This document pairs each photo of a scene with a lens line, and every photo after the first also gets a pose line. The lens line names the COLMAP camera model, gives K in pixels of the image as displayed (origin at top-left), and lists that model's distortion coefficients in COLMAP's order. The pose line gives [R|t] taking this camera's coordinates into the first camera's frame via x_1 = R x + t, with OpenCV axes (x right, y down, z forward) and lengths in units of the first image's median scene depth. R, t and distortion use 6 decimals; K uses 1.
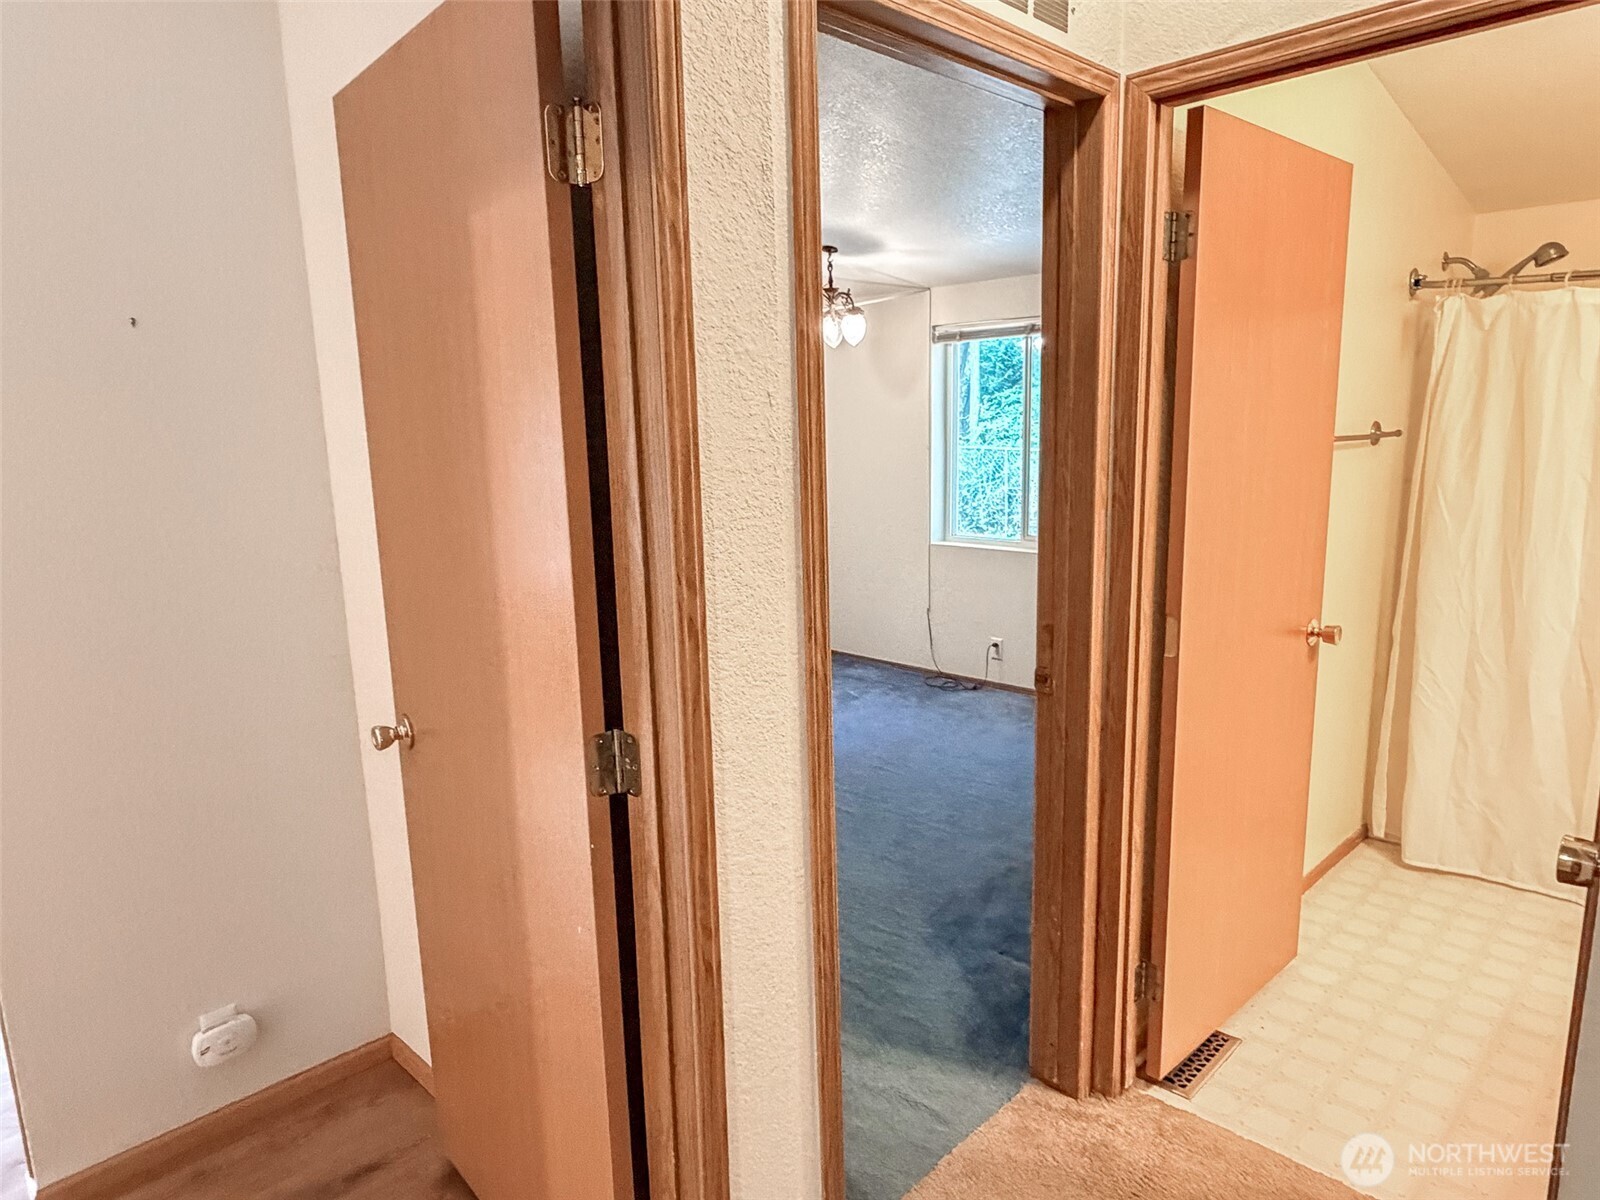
lens RADIAL K [[1011.9, 0, 803.5], [0, 1011.9, 607.0], [0, 0, 1]] dist [0.000906, 0.000817]
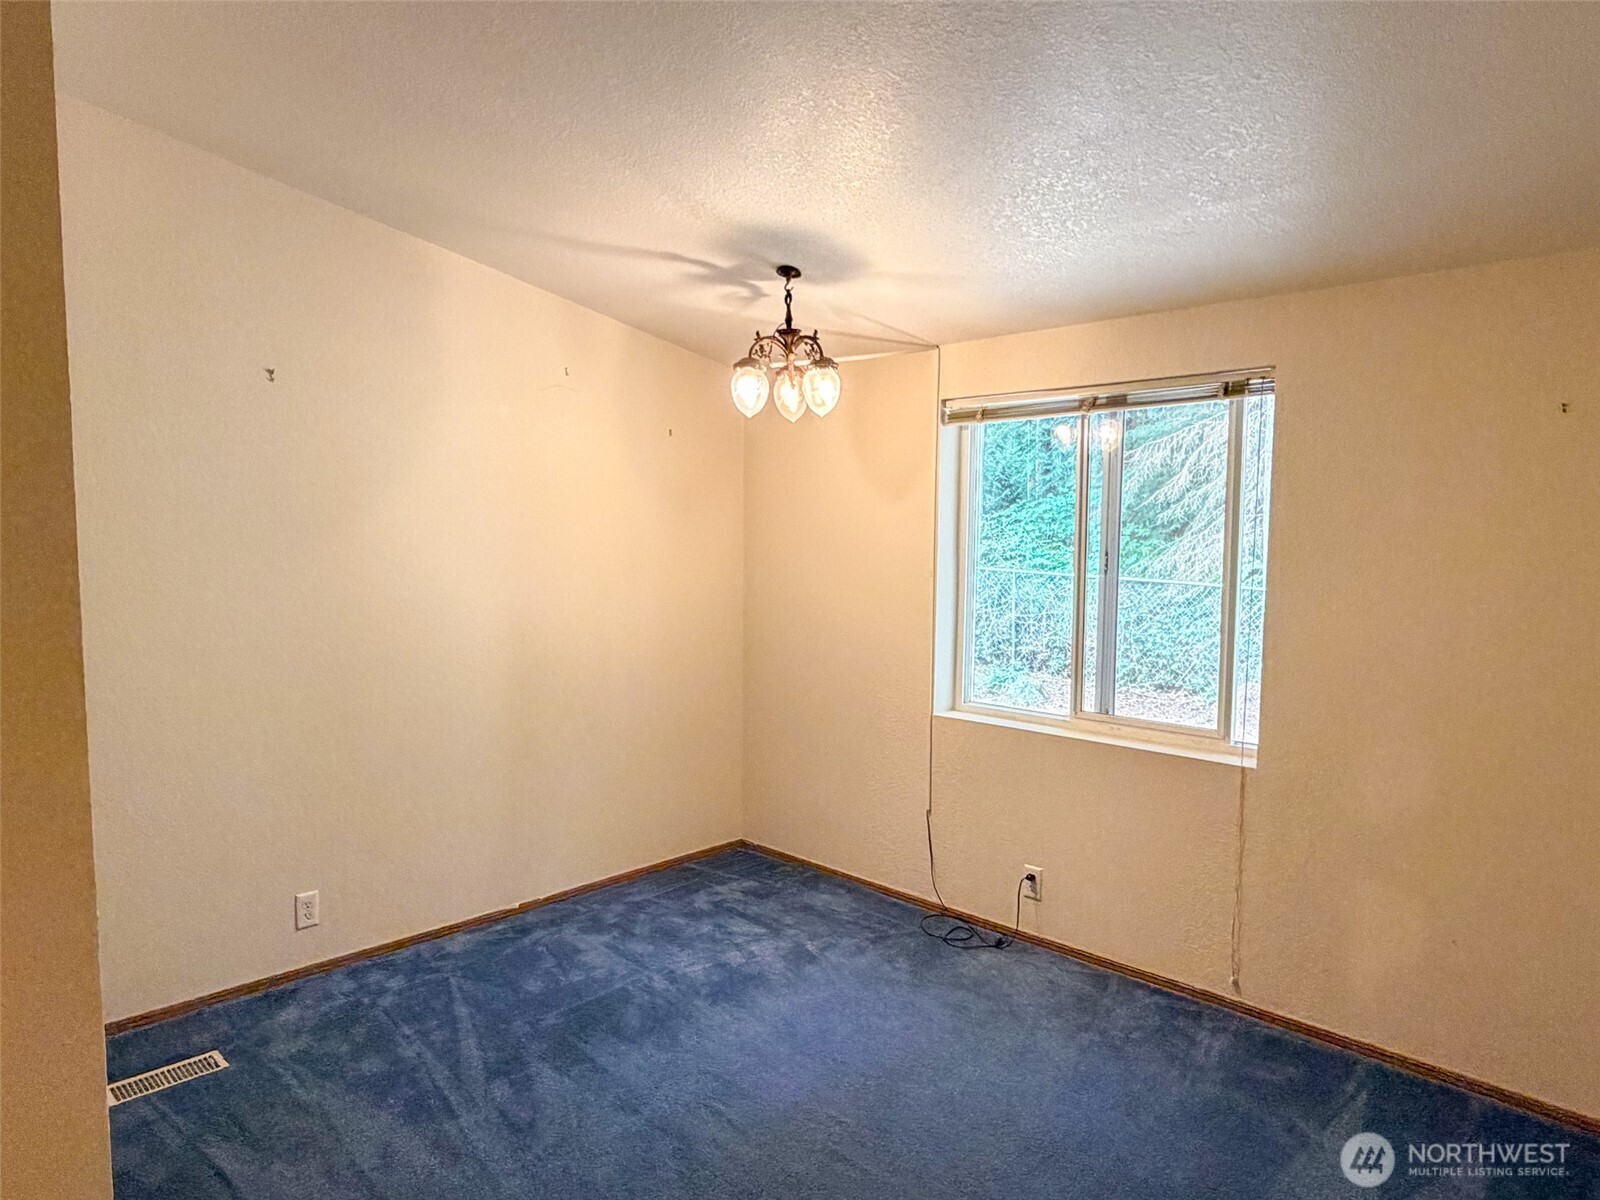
lens RADIAL K [[1011.9, 0, 803.5], [0, 1011.9, 607.0], [0, 0, 1]] dist [0.000906, 0.000817]
pose [[0.999539, 0.029947, 0.005067, 0.034930], [-0.029211, 0.993529, -0.109754, -0.060684], [-0.008321, 0.109555, 0.993946, 0.337763]]
